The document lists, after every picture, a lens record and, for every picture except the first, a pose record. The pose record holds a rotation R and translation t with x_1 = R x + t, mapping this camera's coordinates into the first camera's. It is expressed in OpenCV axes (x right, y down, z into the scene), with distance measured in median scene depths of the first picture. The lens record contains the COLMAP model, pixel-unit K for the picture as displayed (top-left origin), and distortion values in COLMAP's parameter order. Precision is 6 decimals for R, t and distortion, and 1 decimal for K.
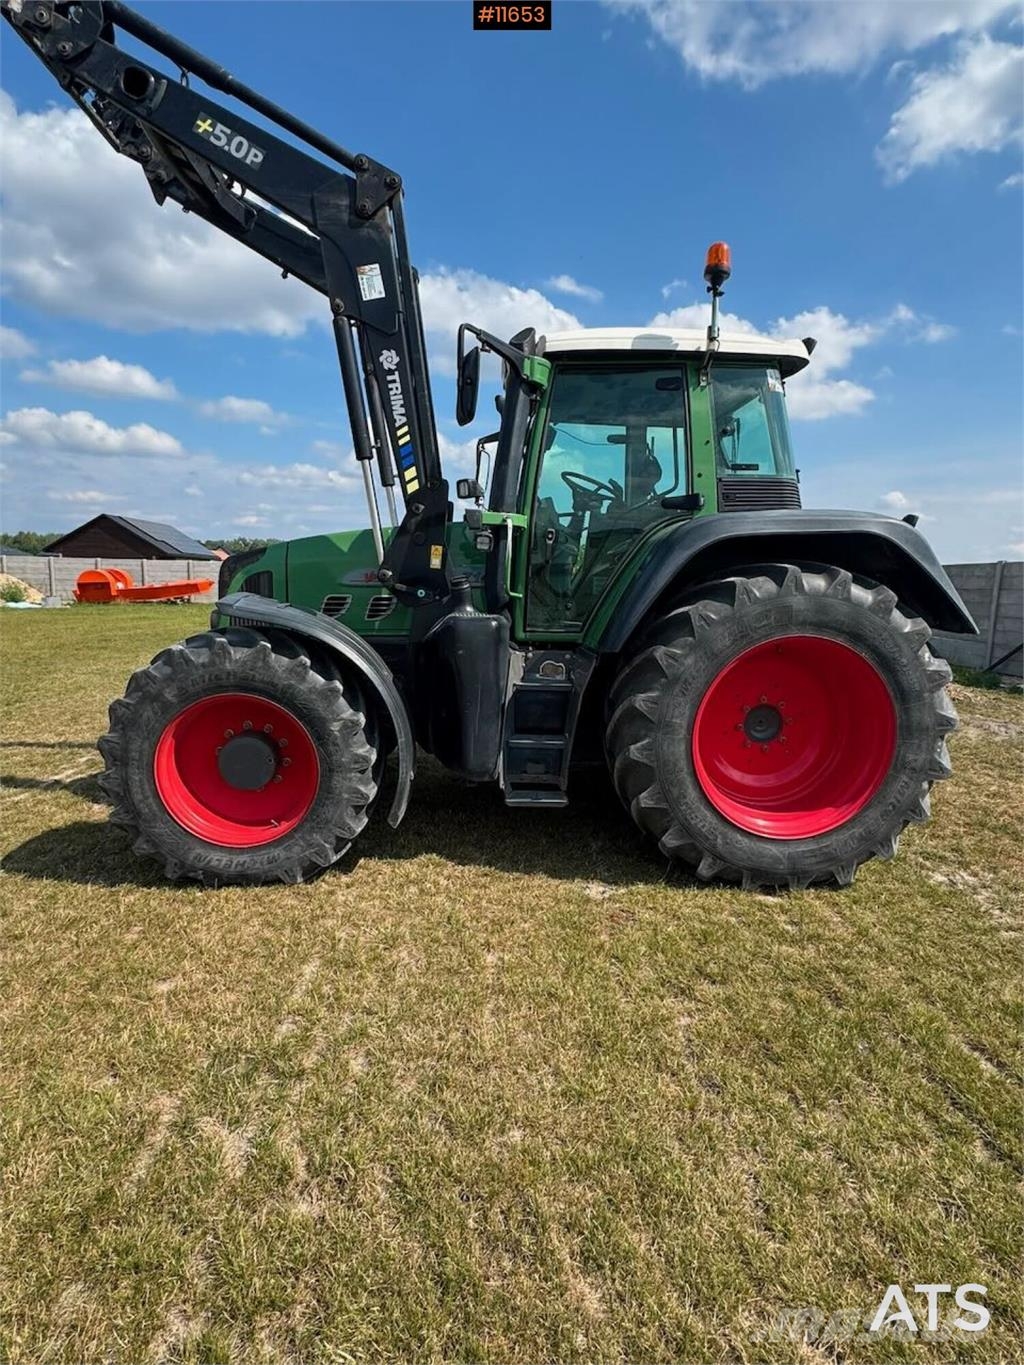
lens RADIAL K [[687.9, 0, 512.0], [0, 687.9, 682.5], [0, 0, 1]] dist [-0.010241, -0.000360]
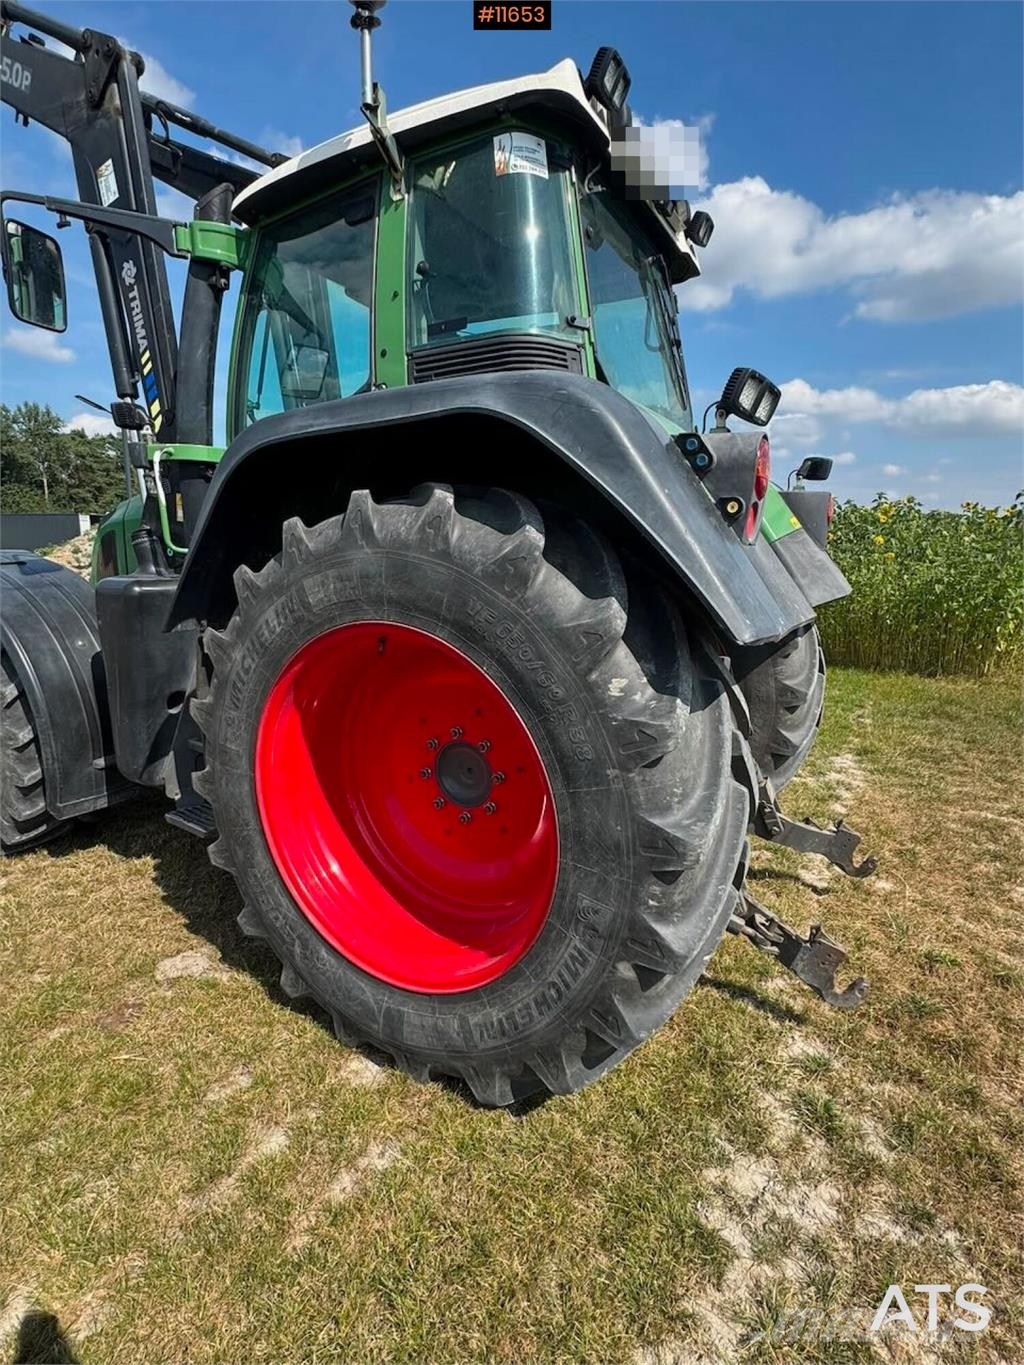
lens RADIAL K [[687.9, 0, 512.0], [0, 687.9, 682.5], [0, 0, 1]] dist [-0.010241, -0.000360]
pose [[0.837519, 0.099710, -0.537233, 0.772476], [-0.082285, 0.995012, 0.056395, -0.058943], [0.540177, -0.003025, 0.841546, 0.585877]]
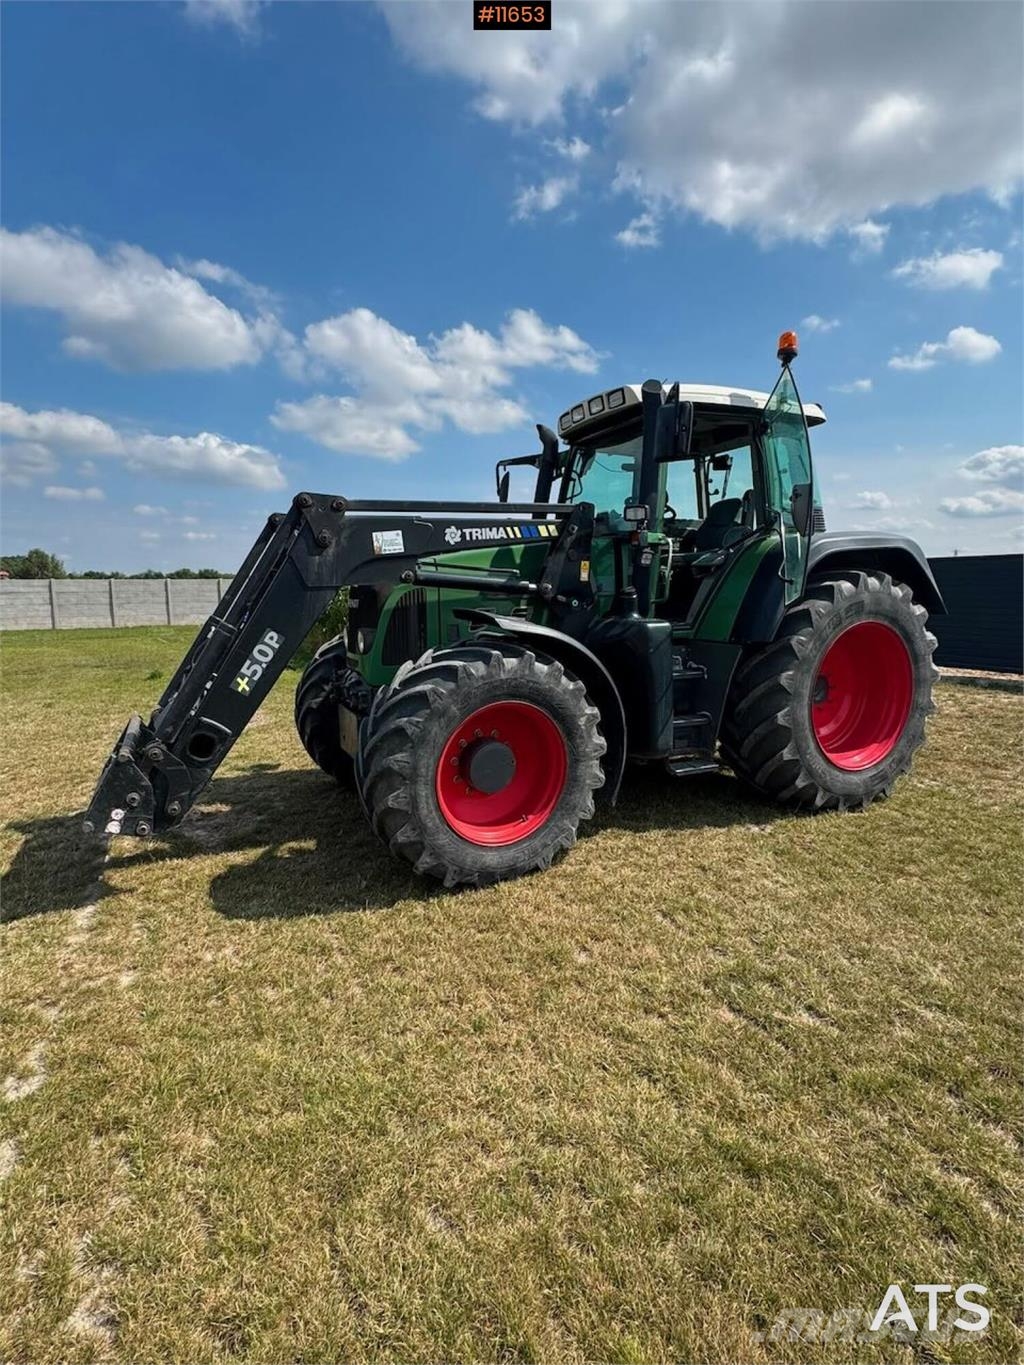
lens RADIAL K [[687.9, 0, 512.0], [0, 687.9, 682.5], [0, 0, 1]] dist [-0.010241, -0.000360]
pose [[0.917357, -0.085786, 0.388713, -0.768783], [0.088413, 0.996021, 0.011160, -0.024251], [-0.388124, 0.024130, 0.921291, -0.001306]]
